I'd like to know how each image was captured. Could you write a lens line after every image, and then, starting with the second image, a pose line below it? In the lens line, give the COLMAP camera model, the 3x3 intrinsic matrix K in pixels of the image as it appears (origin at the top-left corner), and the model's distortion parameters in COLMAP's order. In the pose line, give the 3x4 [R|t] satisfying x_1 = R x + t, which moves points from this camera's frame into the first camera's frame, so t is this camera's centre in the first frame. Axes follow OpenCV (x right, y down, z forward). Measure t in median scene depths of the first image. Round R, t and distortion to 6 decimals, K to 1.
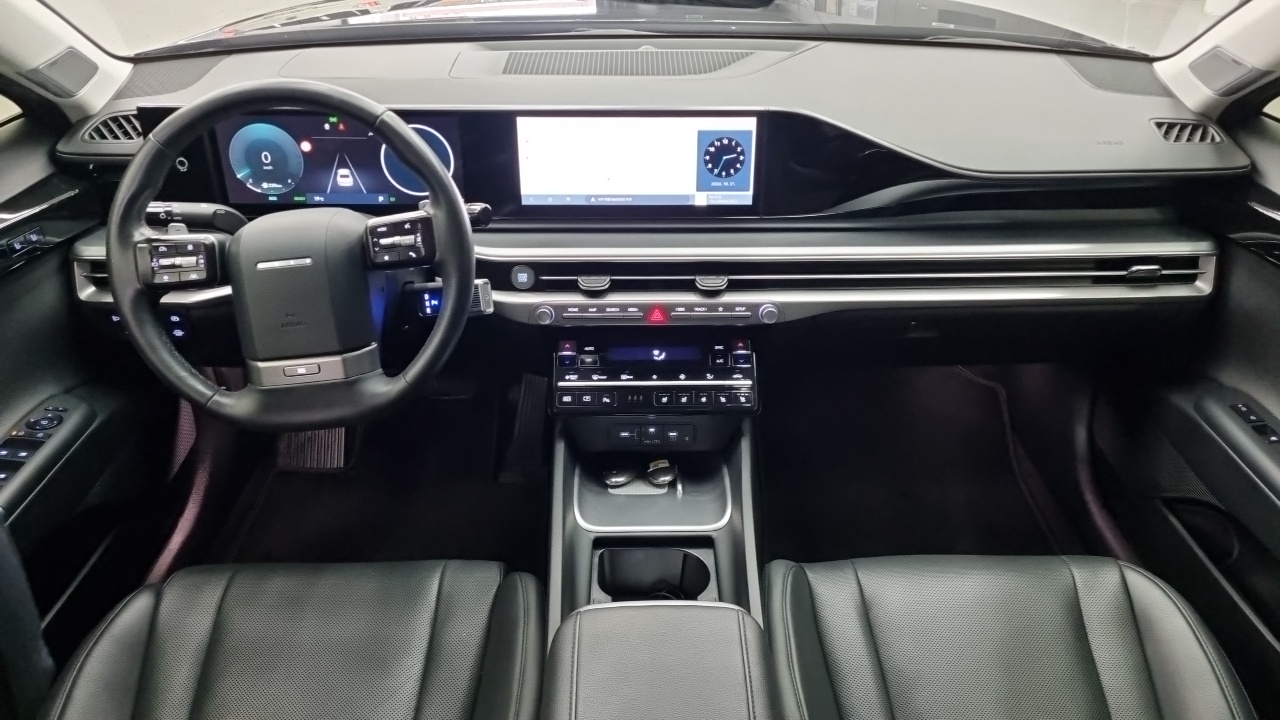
lens RADIAL K [[971.8, 0, 662.9], [0, 971.8, 344.7], [0, 0, 1]] dist [0.038481, -0.008225]
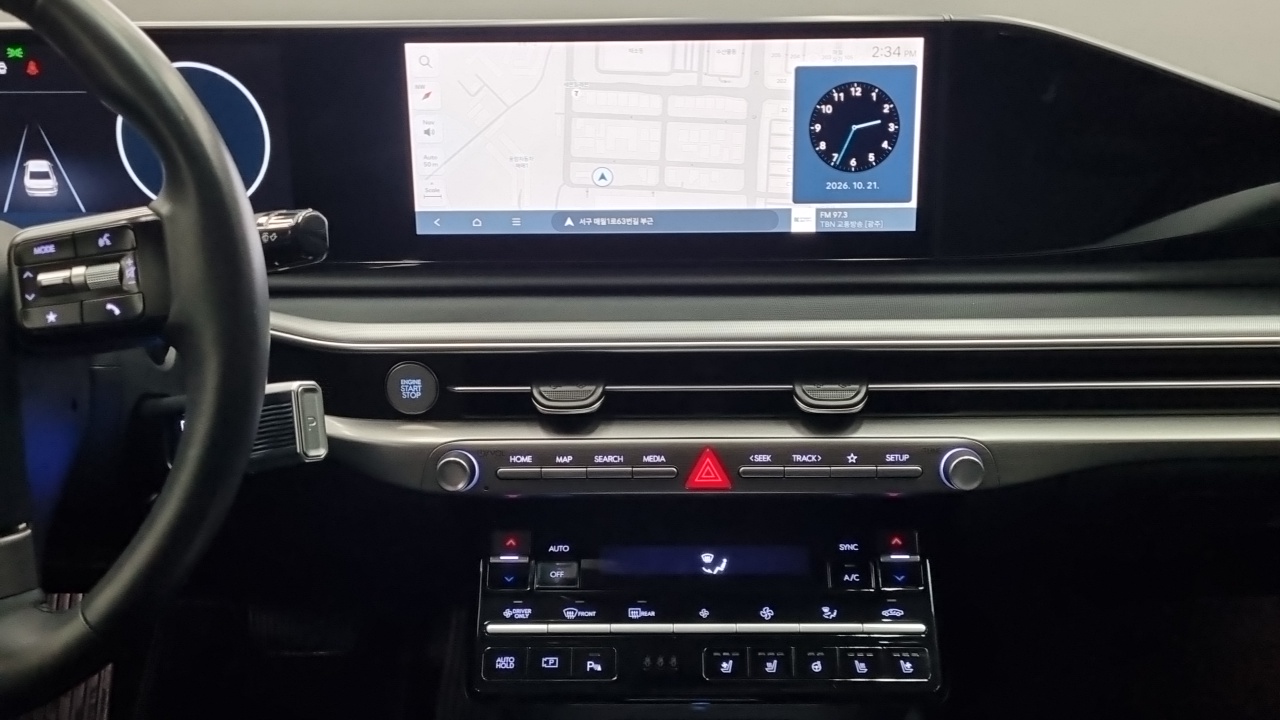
lens RADIAL K [[1379.0, 0, 644.8], [0, 1379.0, 356.7], [0, 0, 1]] dist [0.041743, 0.000000]
pose [[0.998131, -0.006123, -0.060802, 0.003655], [-0.003232, 0.988286, -0.152582, 0.014356], [0.061024, 0.152493, 0.986419, 0.374805]]
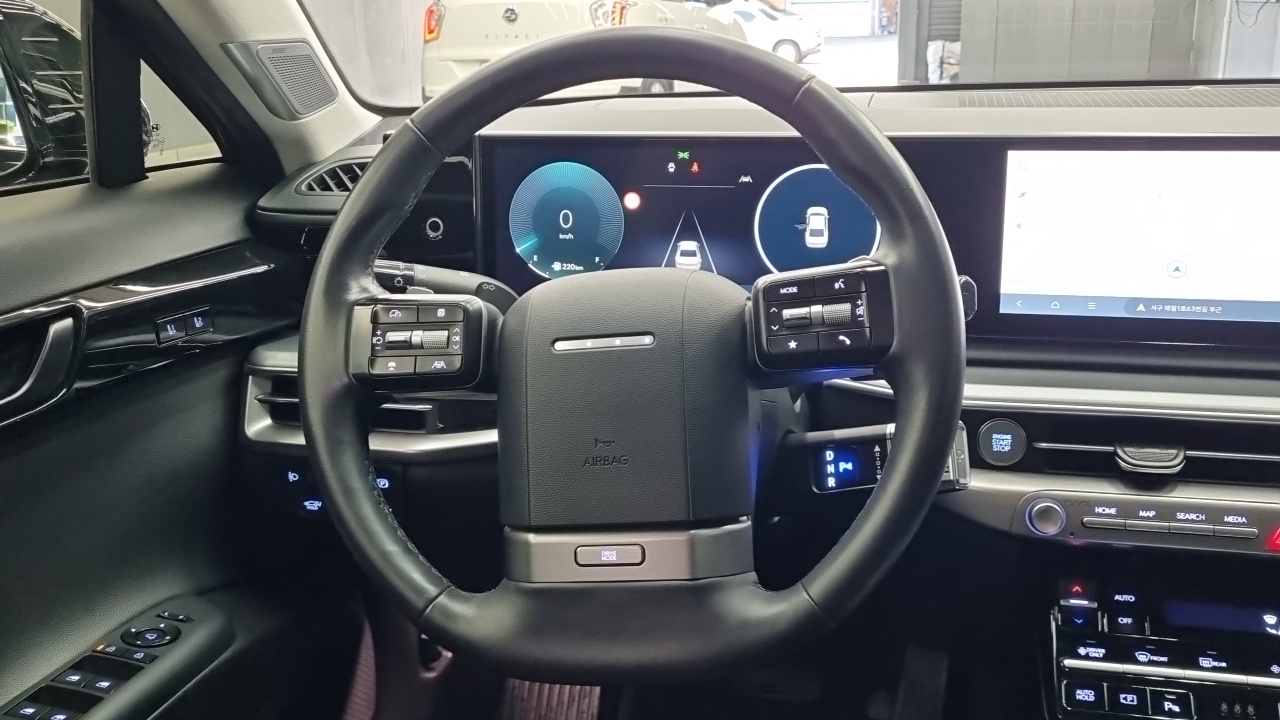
lens RADIAL K [[1216.8, 0, 641.6], [0, 1216.8, 360.1], [0, 0, 1]] dist [0.043673, 0.000000]
pose [[0.970624, 0.035760, -0.237929, -0.179895], [-0.098430, 0.961373, -0.257049, 0.076884], [0.219546, 0.272917, 0.936651, 0.336938]]
